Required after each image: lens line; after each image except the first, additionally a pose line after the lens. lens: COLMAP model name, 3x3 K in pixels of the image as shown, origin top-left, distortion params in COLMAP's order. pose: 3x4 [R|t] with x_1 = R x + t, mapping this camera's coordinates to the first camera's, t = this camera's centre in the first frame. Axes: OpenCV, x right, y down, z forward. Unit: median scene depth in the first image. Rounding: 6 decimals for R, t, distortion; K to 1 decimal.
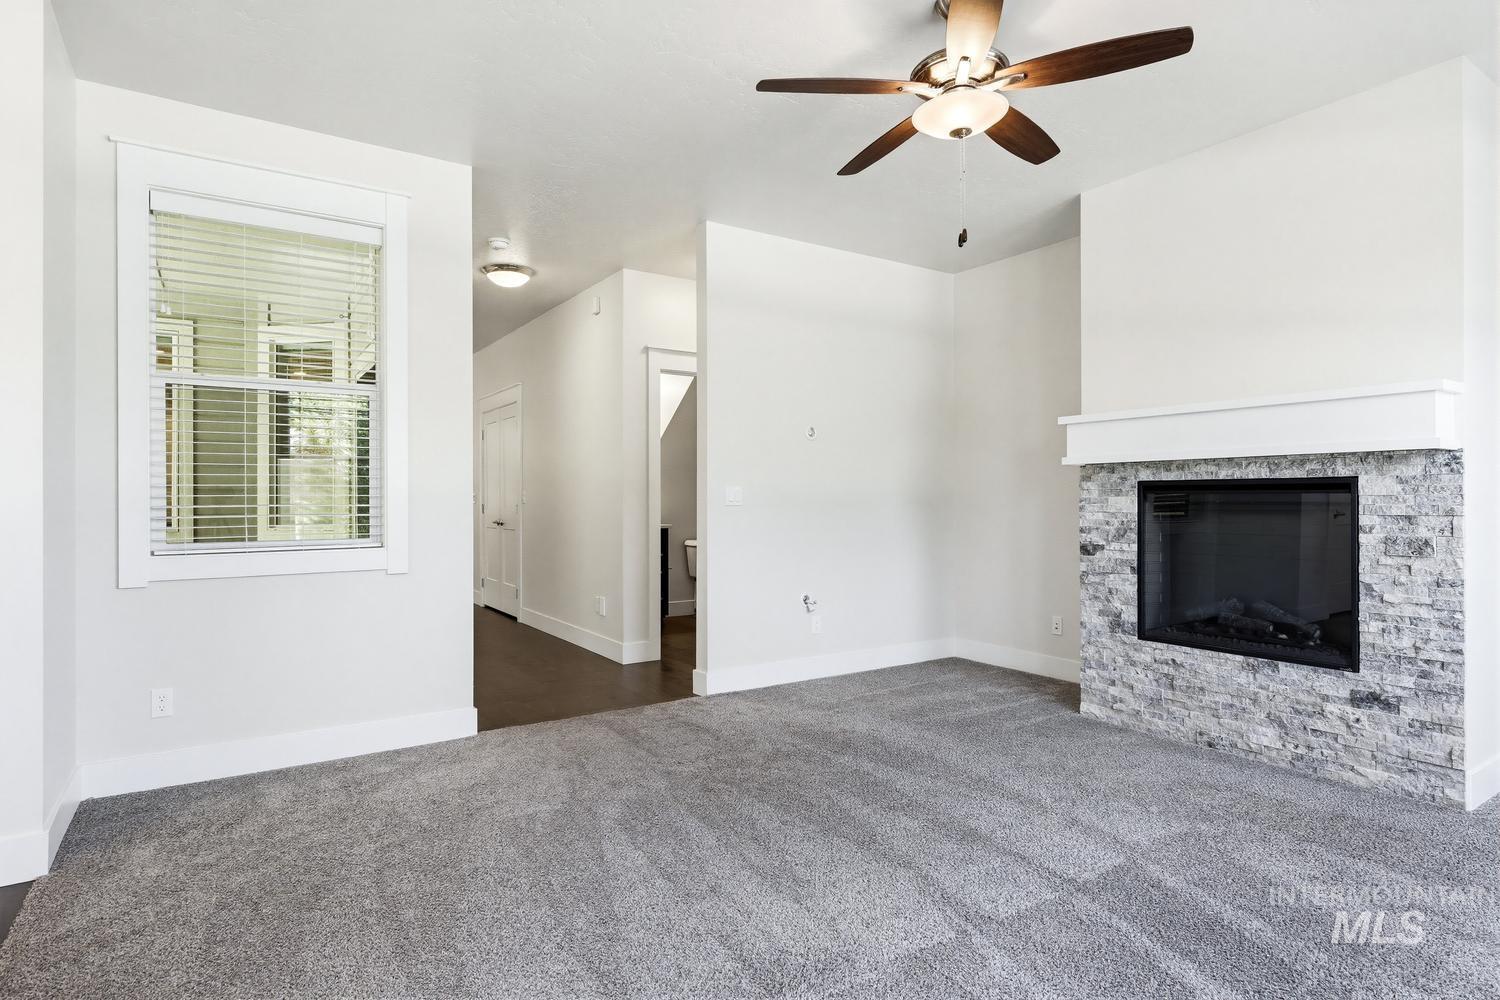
lens RADIAL K [[806.3, 0, 764.2], [0, 806.3, 500.5], [0, 0, 1]] dist [0.000895, -0.001381]
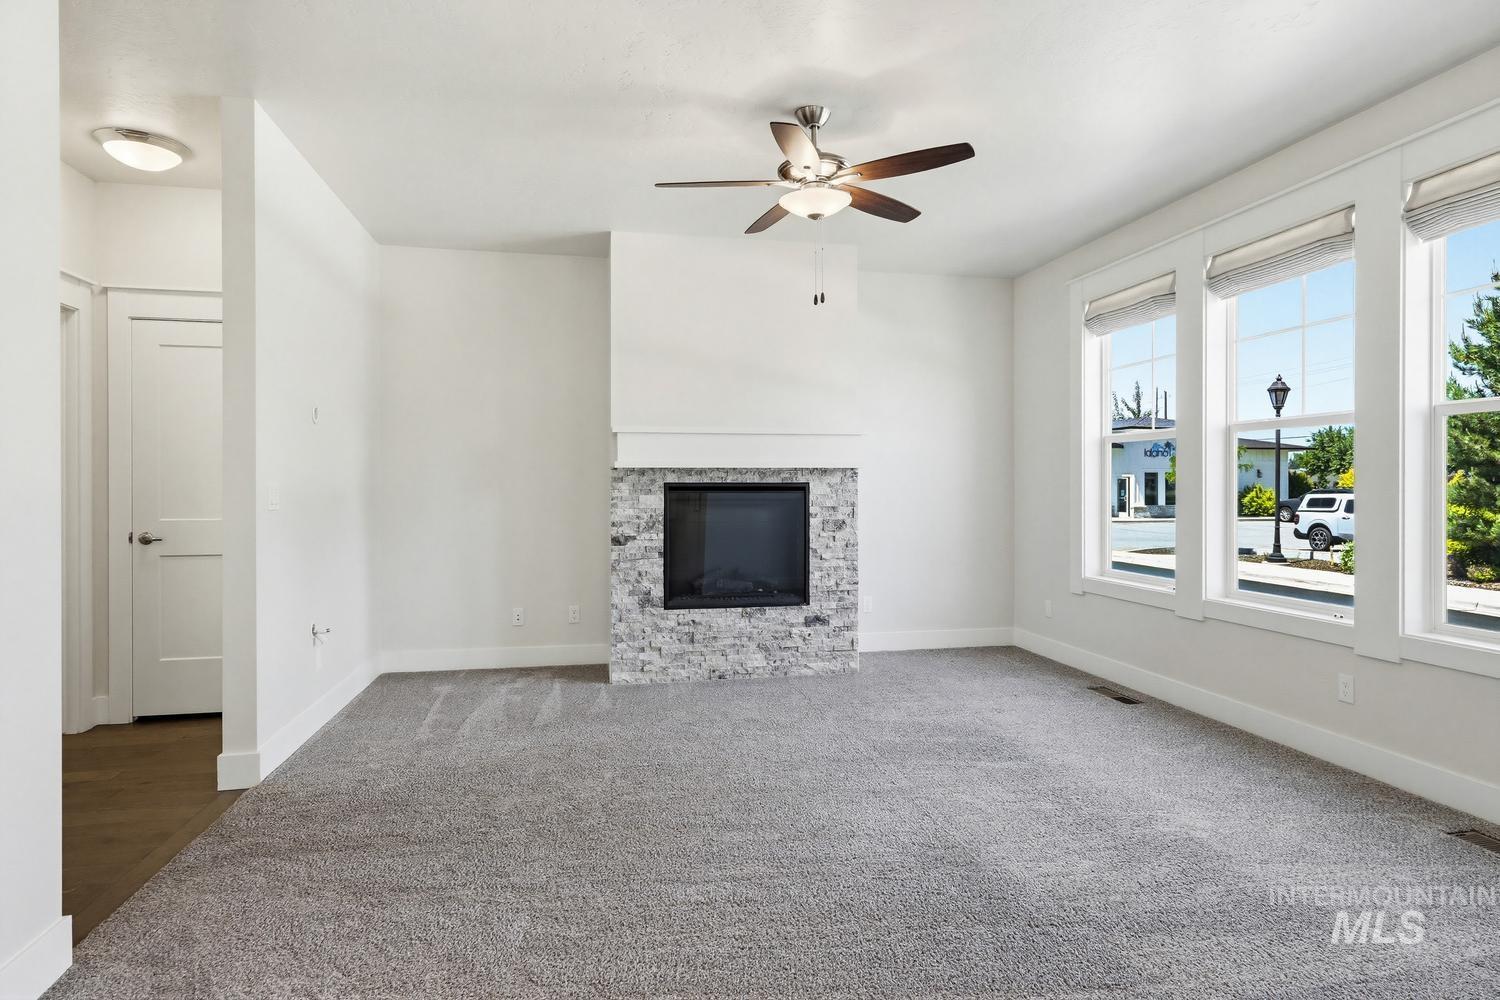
lens RADIAL K [[806.3, 0, 763.4], [0, 806.3, 495.1], [0, 0, 1]] dist [0.000895, -0.001381]
pose [[0.374250, -0.000076, 0.927328, -0.709353], [0.004879, 0.999986, -0.001887, -0.002256], [-0.927315, 0.005230, 0.374245, 0.436181]]
